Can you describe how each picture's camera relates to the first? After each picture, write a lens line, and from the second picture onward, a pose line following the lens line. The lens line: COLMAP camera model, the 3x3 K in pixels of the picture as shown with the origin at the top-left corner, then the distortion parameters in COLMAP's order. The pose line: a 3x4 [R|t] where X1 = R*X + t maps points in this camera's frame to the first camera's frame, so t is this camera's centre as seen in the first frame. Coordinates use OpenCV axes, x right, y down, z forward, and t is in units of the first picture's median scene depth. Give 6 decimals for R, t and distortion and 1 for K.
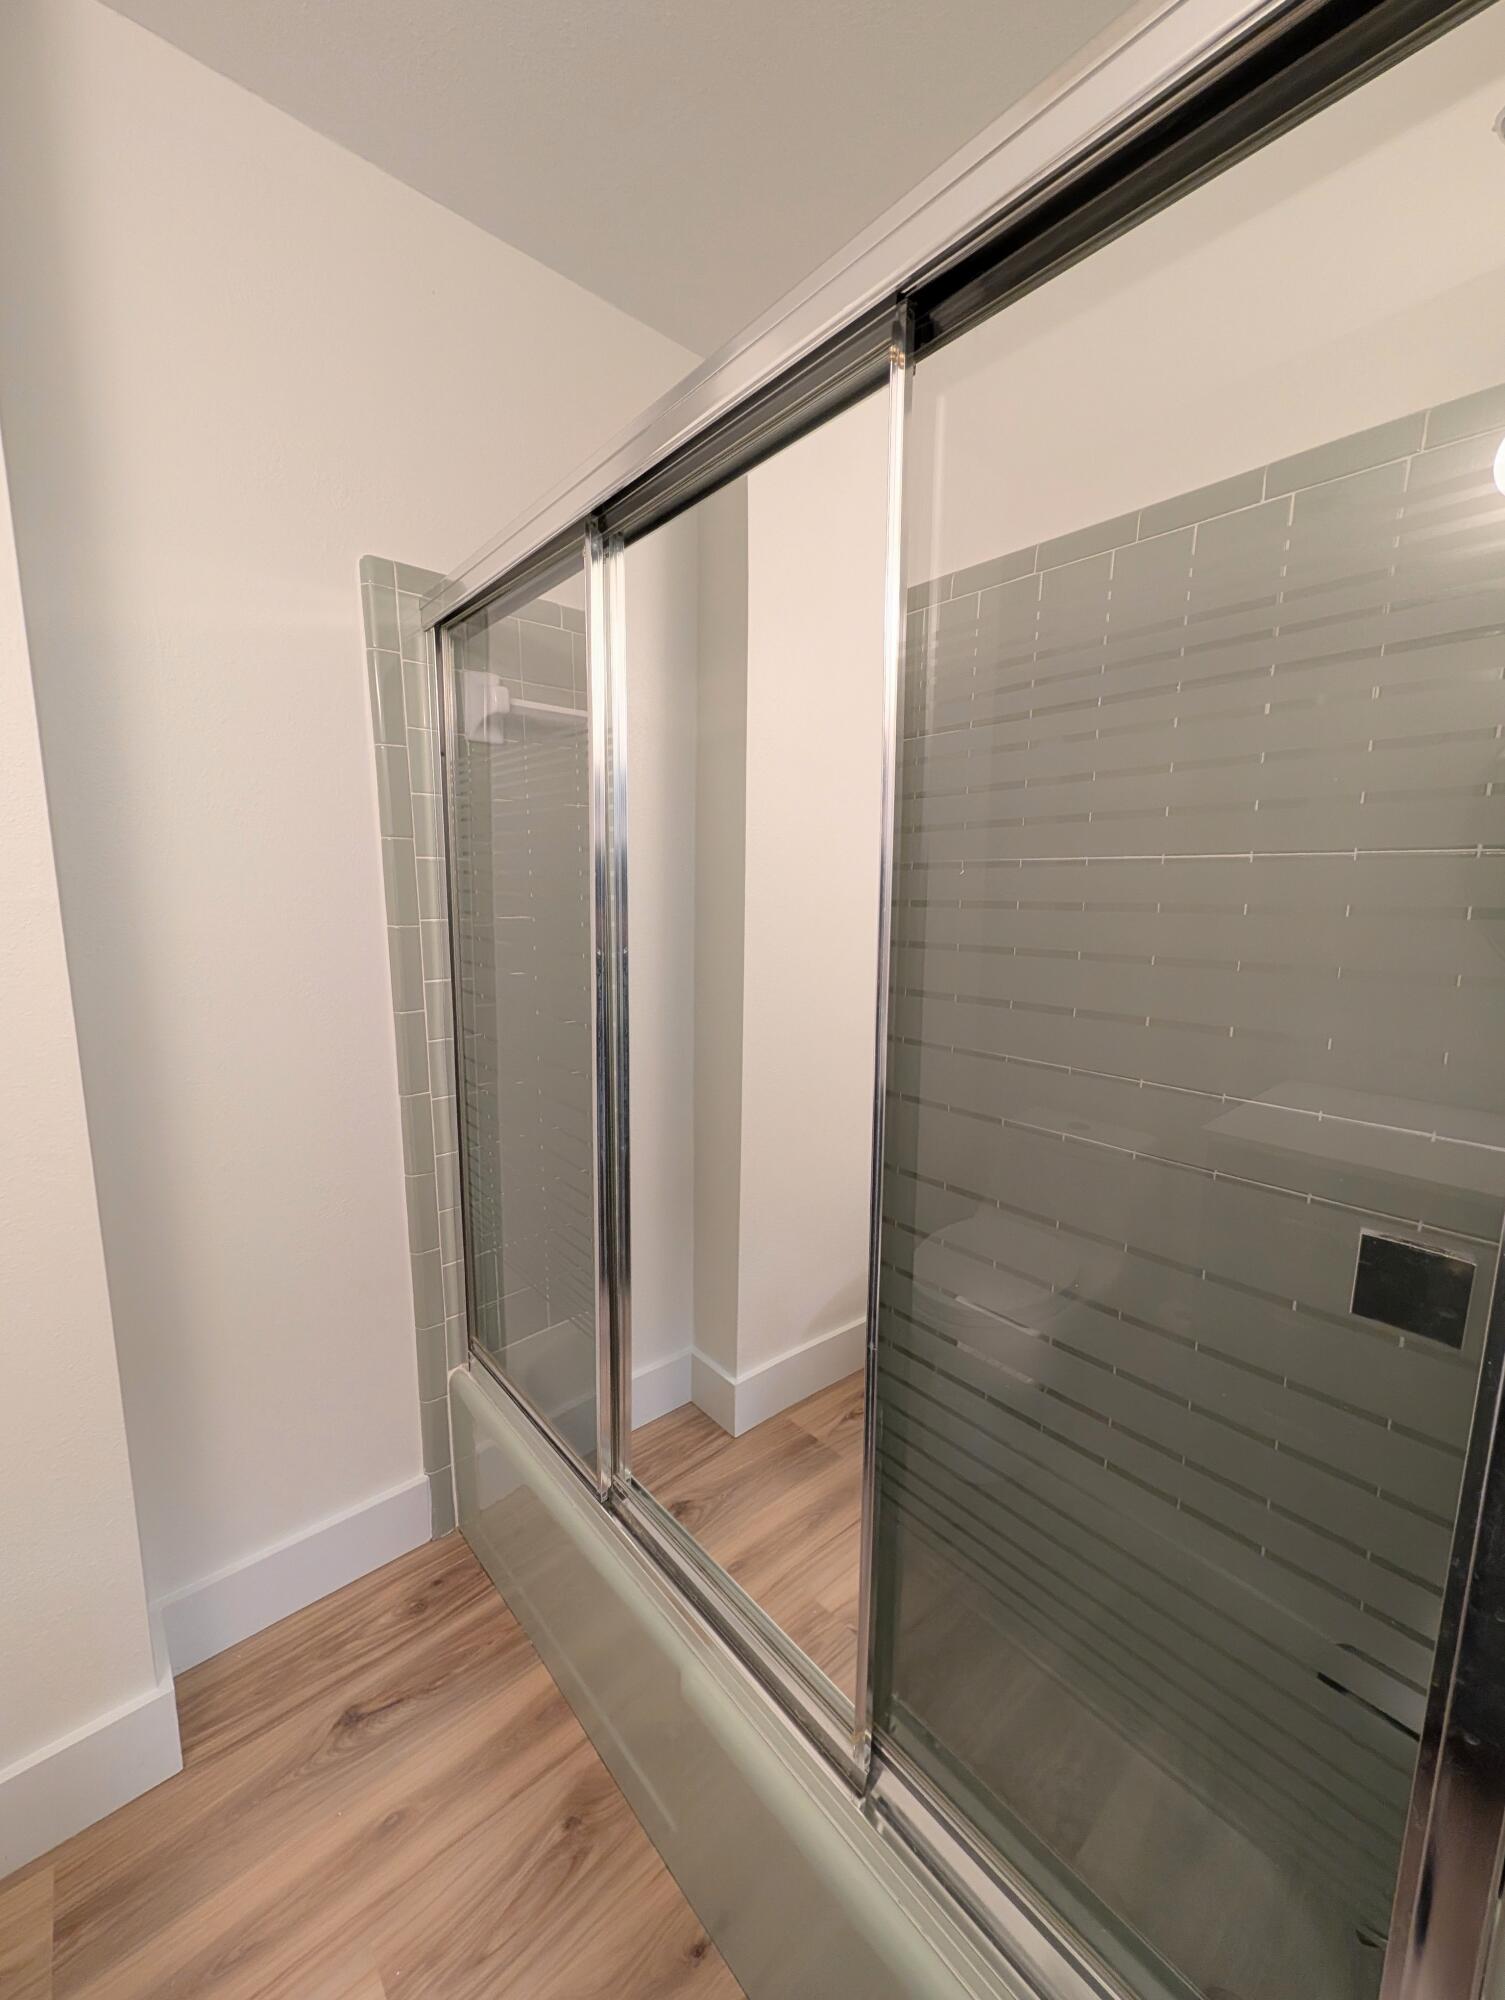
lens RADIAL K [[767.3, 0, 747.5], [0, 767.3, 1002.4], [0, 0, 1]] dist [0.000346, -0.000087]
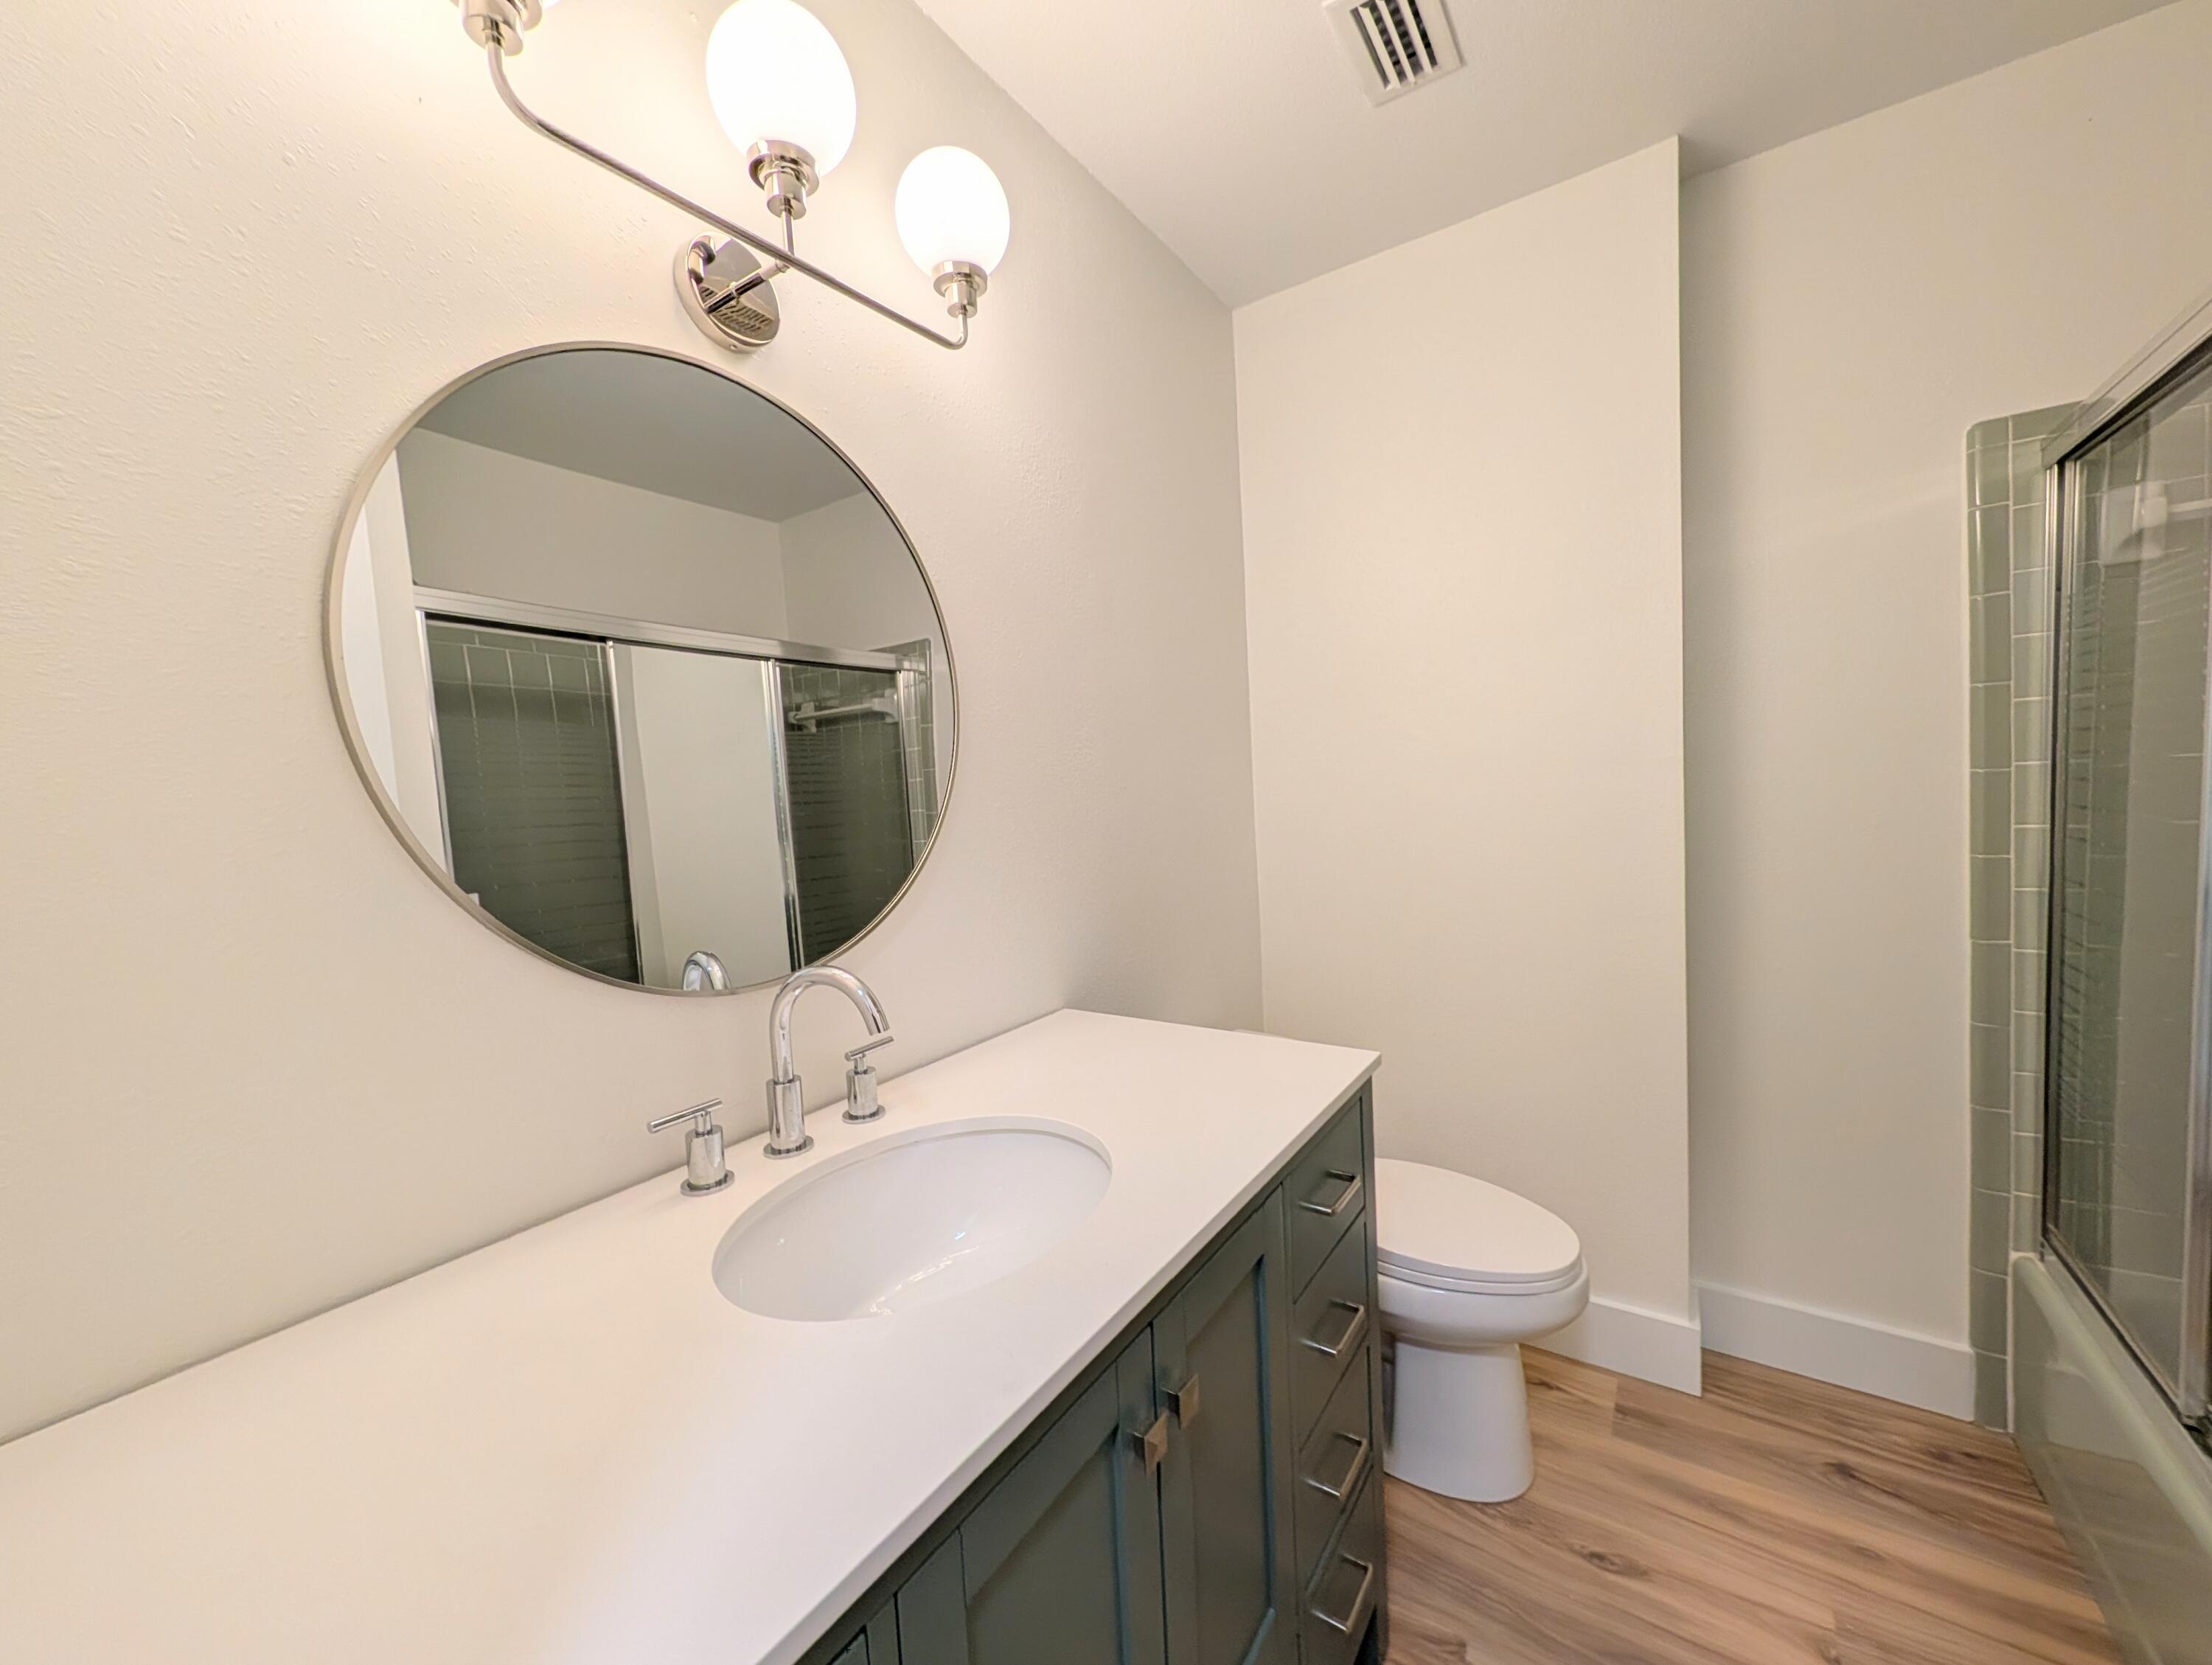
lens RADIAL K [[848.7, 0, 1106.6], [0, 848.7, 837.5], [0, 0, 1]] dist [0.000346, -0.000087]
pose [[0.251332, 0.037534, -0.967173, 0.328458], [-0.088407, 0.995961, 0.015677, 0.071117], [0.963855, 0.081564, 0.253636, -0.375345]]
